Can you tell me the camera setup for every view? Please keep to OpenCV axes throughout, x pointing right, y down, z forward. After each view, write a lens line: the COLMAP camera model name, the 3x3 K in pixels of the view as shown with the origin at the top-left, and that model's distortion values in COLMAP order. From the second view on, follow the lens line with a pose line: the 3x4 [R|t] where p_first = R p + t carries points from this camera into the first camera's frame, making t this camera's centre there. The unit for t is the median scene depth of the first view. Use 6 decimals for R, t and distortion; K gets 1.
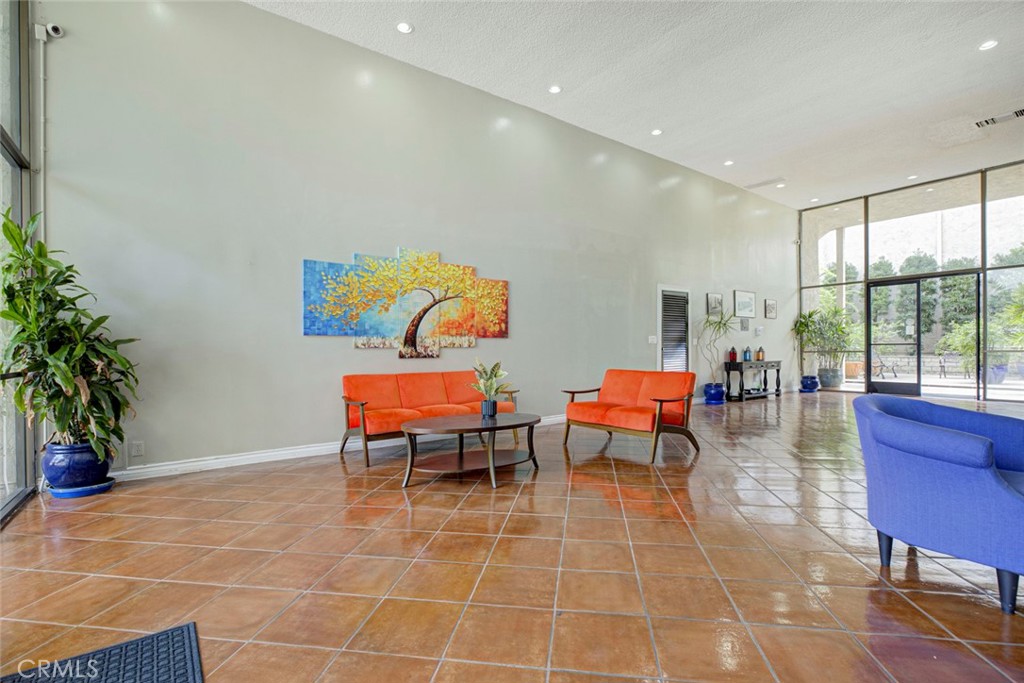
lens RADIAL K [[484.9, 0, 514.9], [0, 484.9, 349.3], [0, 0, 1]] dist [0.001043, -0.000123]
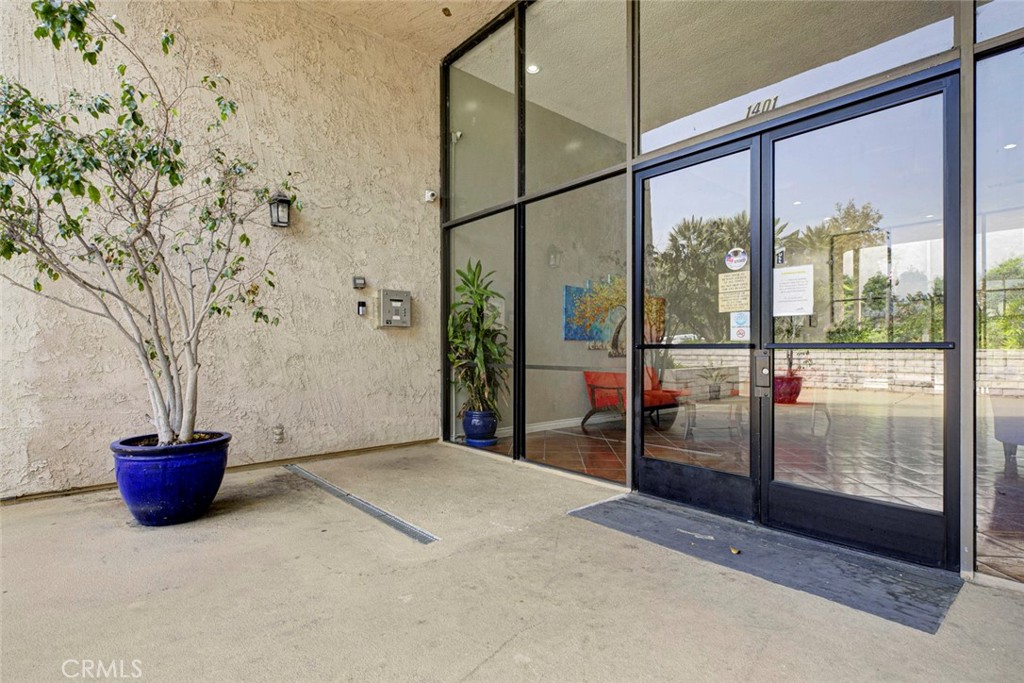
lens RADIAL K [[530.2, 0, 512.0], [0, 530.2, 341.5], [0, 0, 1]] dist [-0.000328, 0.000119]
pose [[0.995551, 0.014623, 0.093086, -0.679151], [-0.013471, 0.999825, -0.012984, -0.002390], [-0.093259, 0.011672, 0.995573, -0.464889]]
